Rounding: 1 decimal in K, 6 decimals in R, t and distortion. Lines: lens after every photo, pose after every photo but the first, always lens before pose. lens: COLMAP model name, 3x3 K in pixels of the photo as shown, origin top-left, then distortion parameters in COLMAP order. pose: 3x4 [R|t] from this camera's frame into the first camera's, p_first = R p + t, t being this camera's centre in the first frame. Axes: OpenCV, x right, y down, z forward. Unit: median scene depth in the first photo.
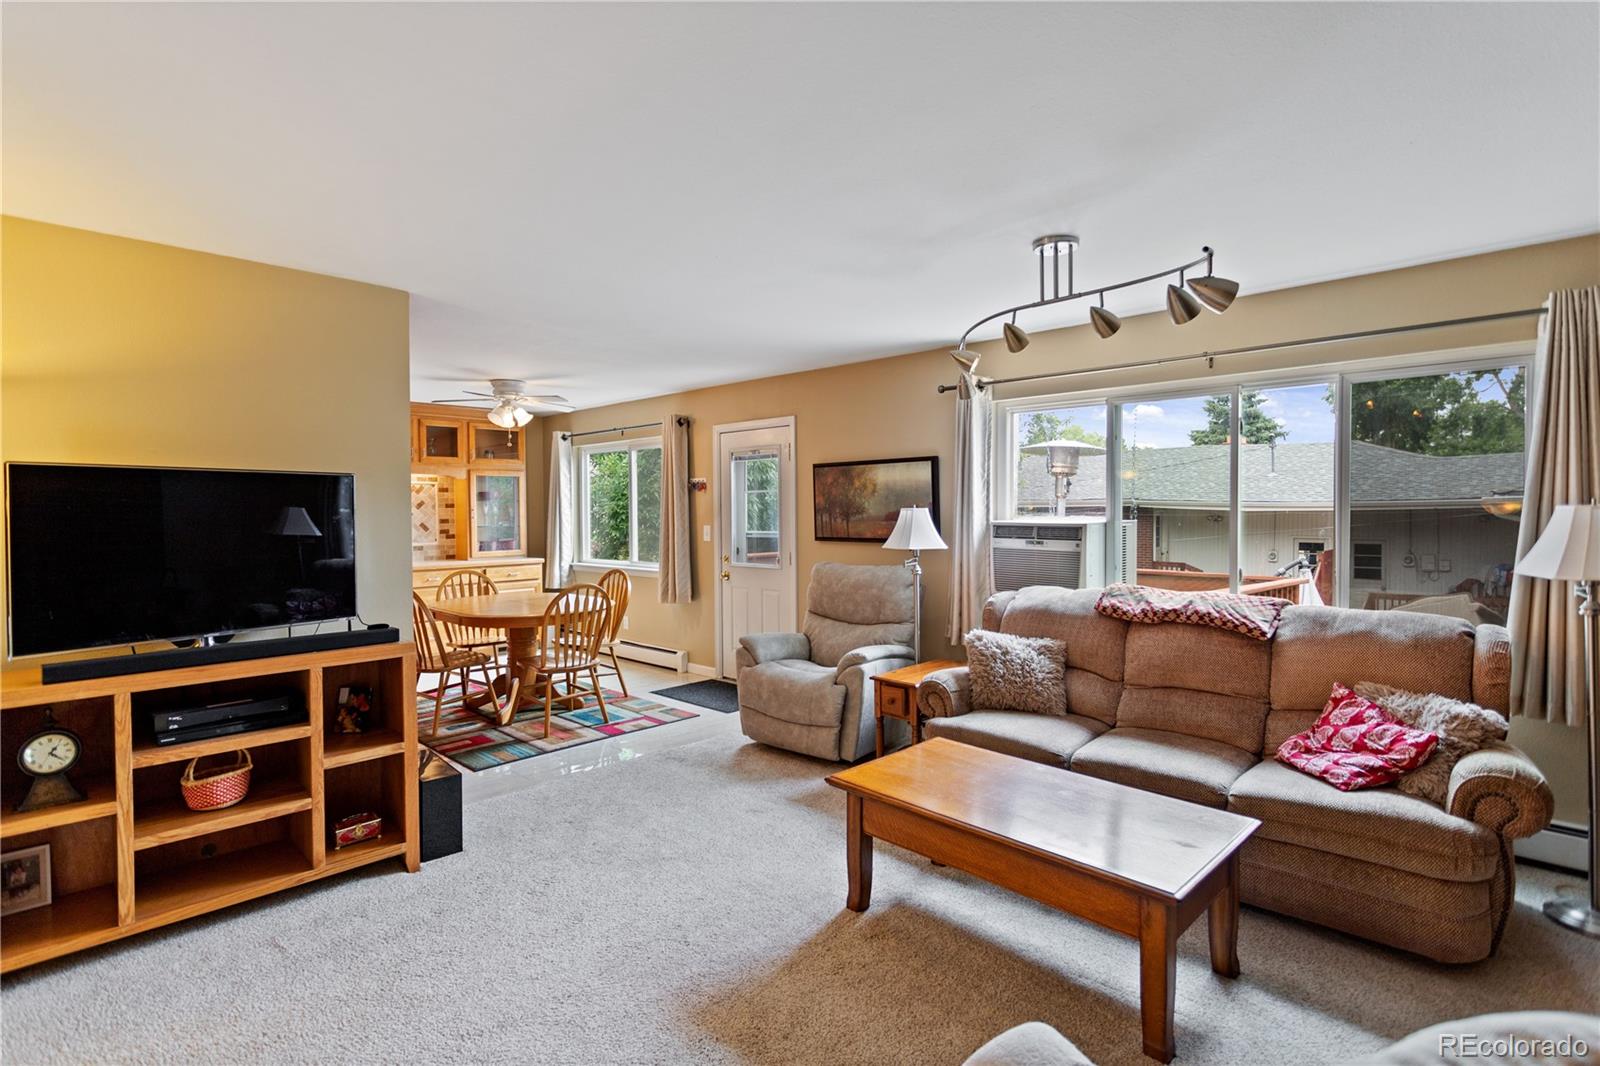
lens RADIAL K [[788.6, 0, 789.8], [0, 788.6, 514.6], [0, 0, 1]] dist [0.001300, 0.000430]
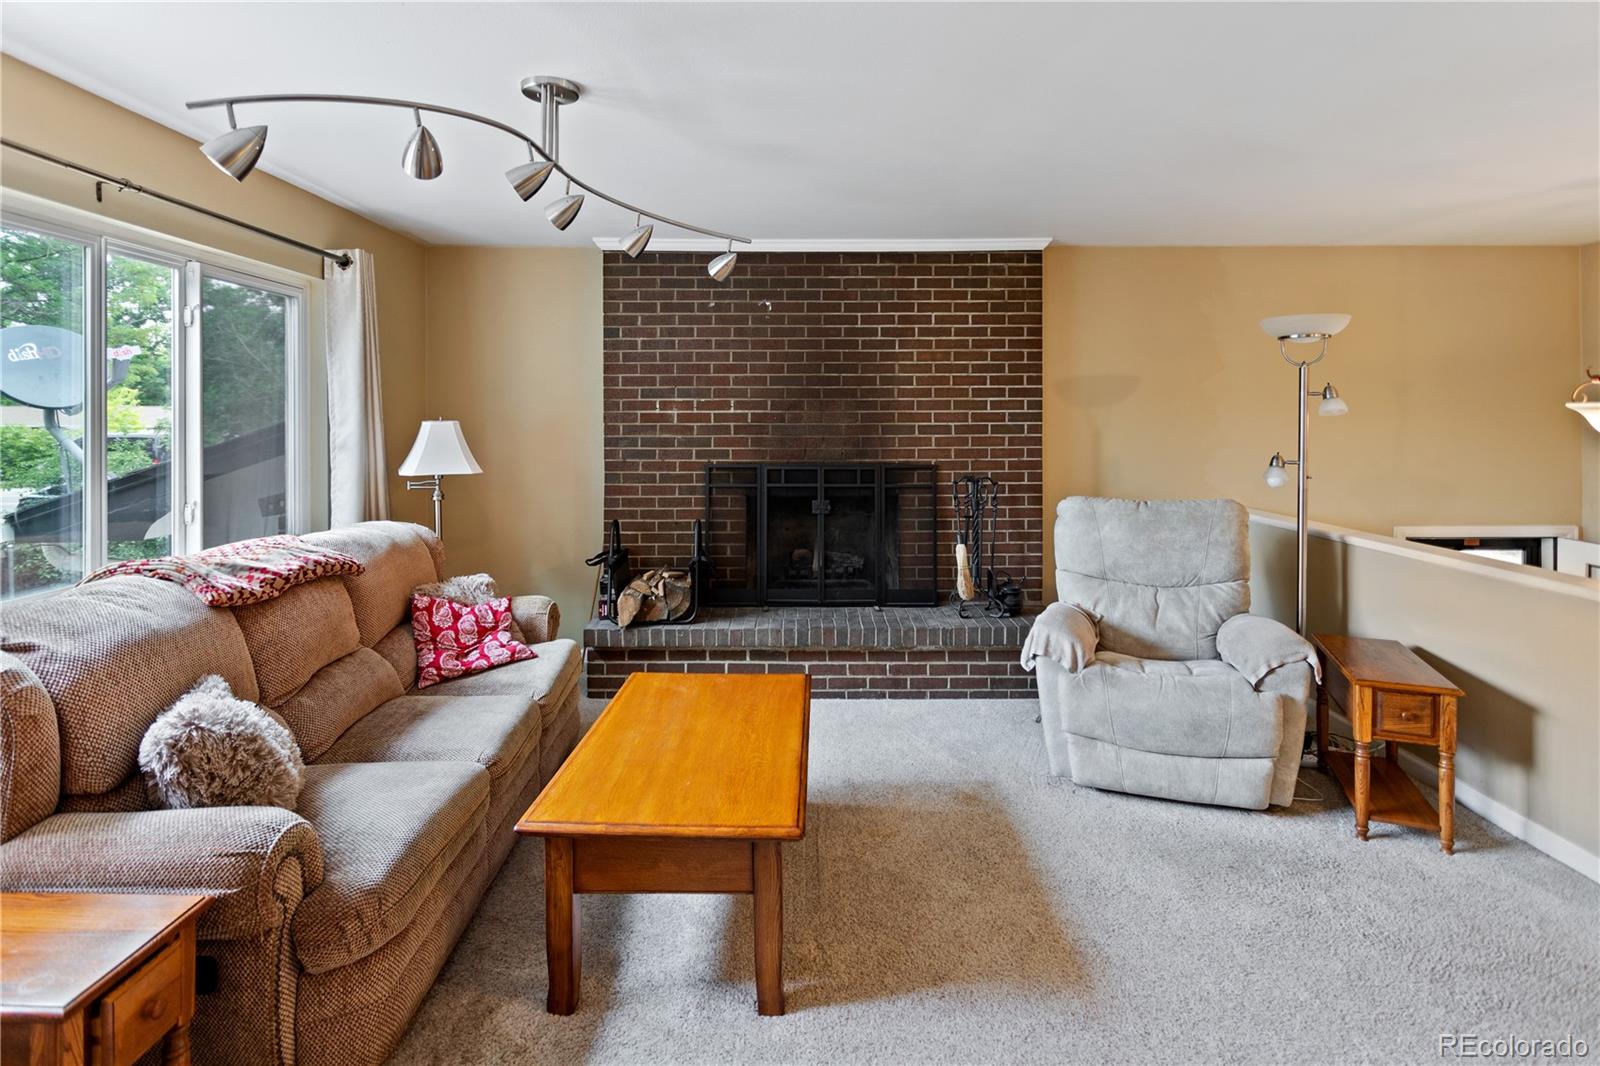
lens RADIAL K [[814.7, 0, 792.9], [0, 814.7, 415.8], [0, 0, 1]] dist [0.000823, 0.001505]
pose [[-0.699424, 0.009906, 0.714639, -0.317264], [0.012814, 0.999917, -0.001319, -0.008559], [-0.714592, 0.008235, -0.699493, 1.077927]]
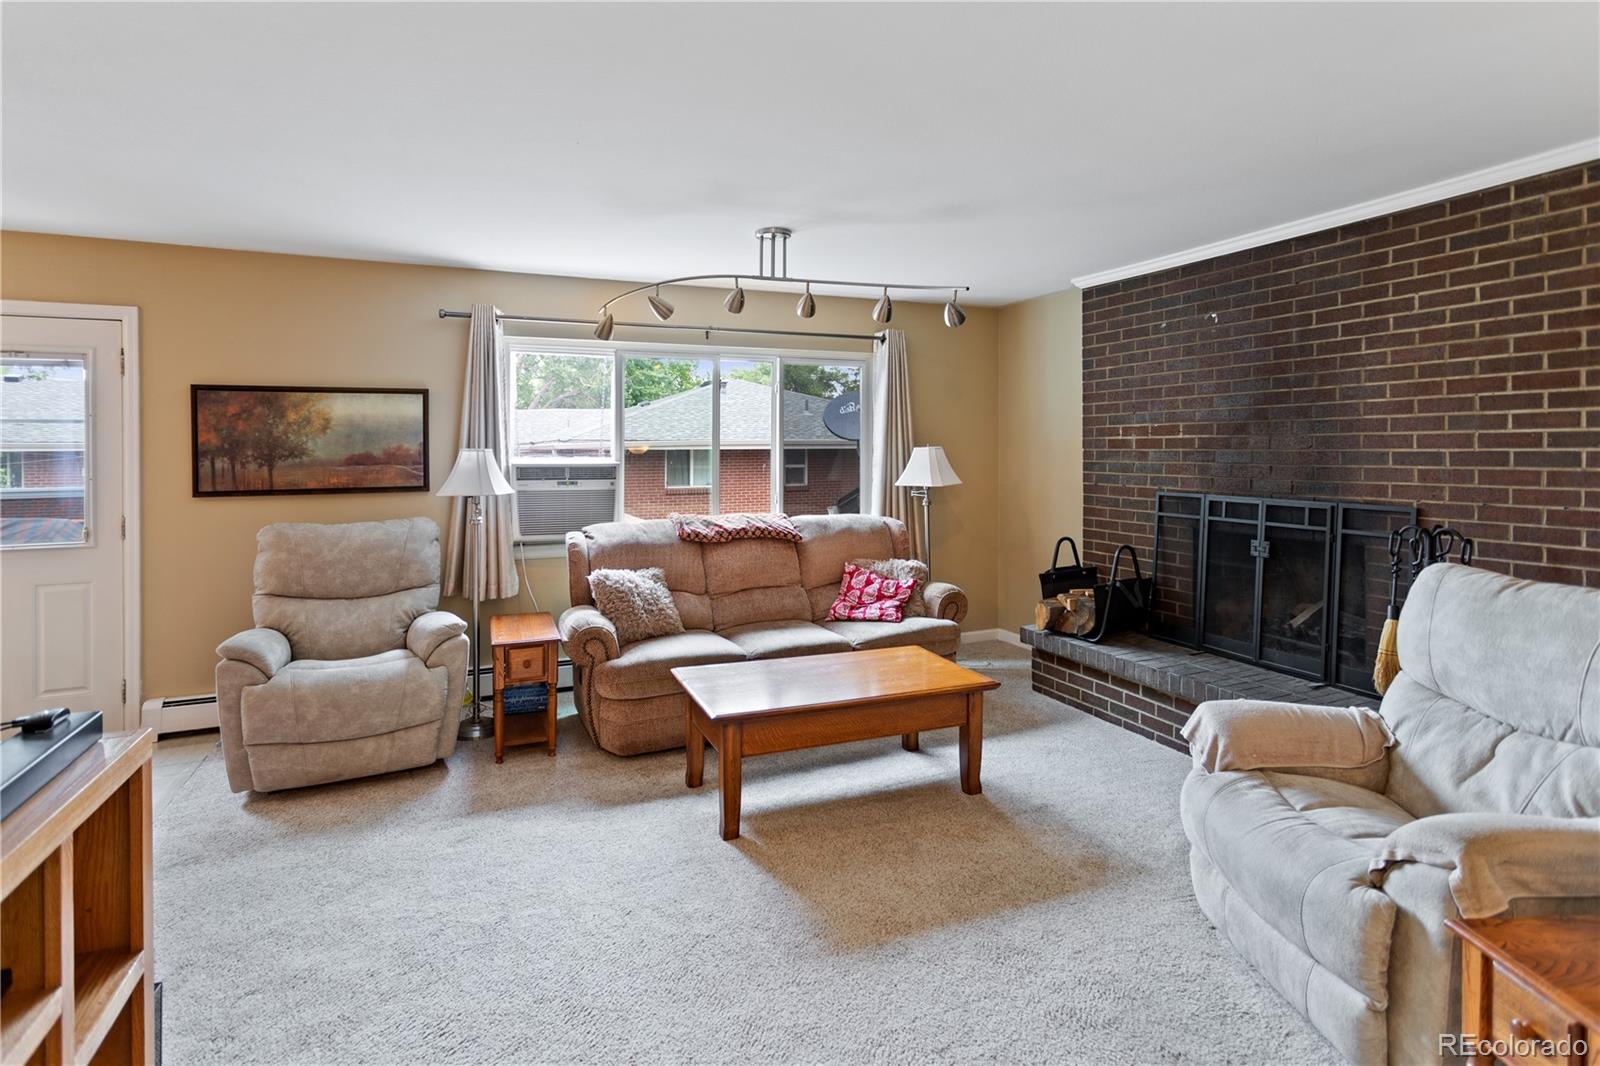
lens RADIAL K [[814.4, 0, 806.6], [0, 814.4, 446.2], [0, 0, 1]] dist [-0.000550, 0.000380]
pose [[0.376411, 0.007227, 0.926425, -0.626827], [0.009859, 0.999882, -0.011806, 0.003617], [-0.926400, 0.013577, 0.376295, 0.366377]]
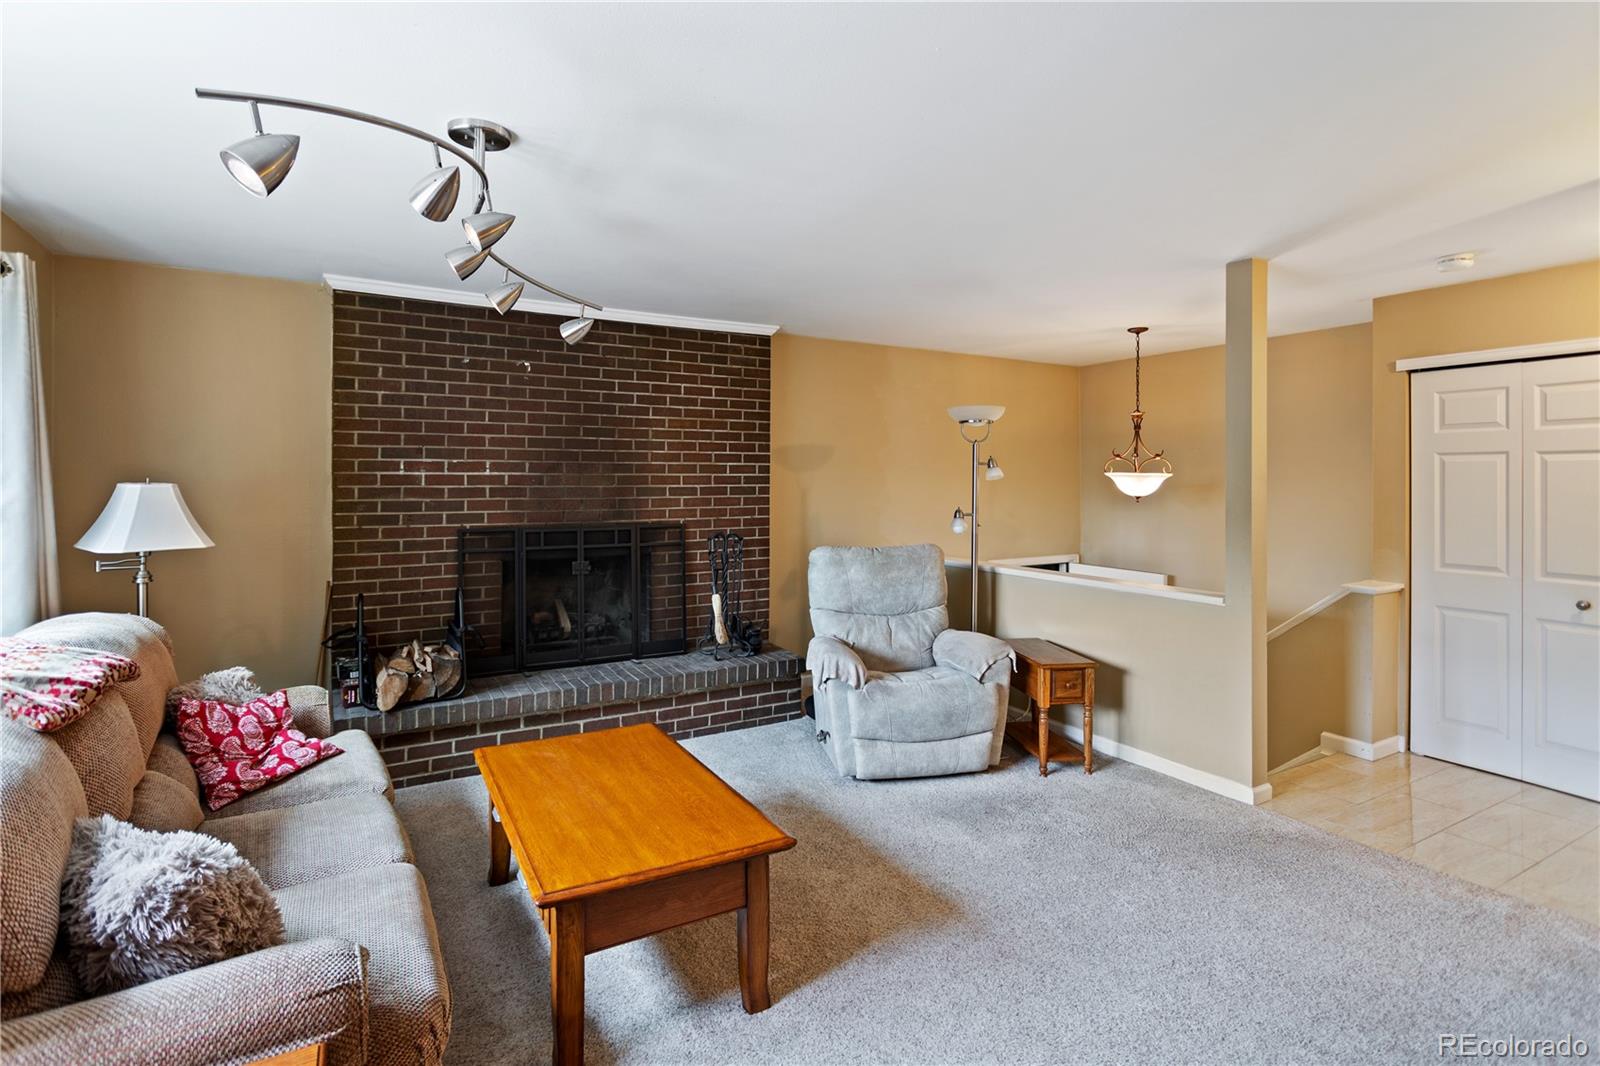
lens RADIAL K [[792.6, 0, 792.0], [0, 792.6, 473.0], [0, 0, 1]] dist [0.000403, 0.001873]
pose [[-0.963920, 0.007161, 0.266095, -0.113652], [0.007057, 0.999974, -0.001346, -0.013596], [-0.266098, 0.000581, -0.963946, 1.266975]]
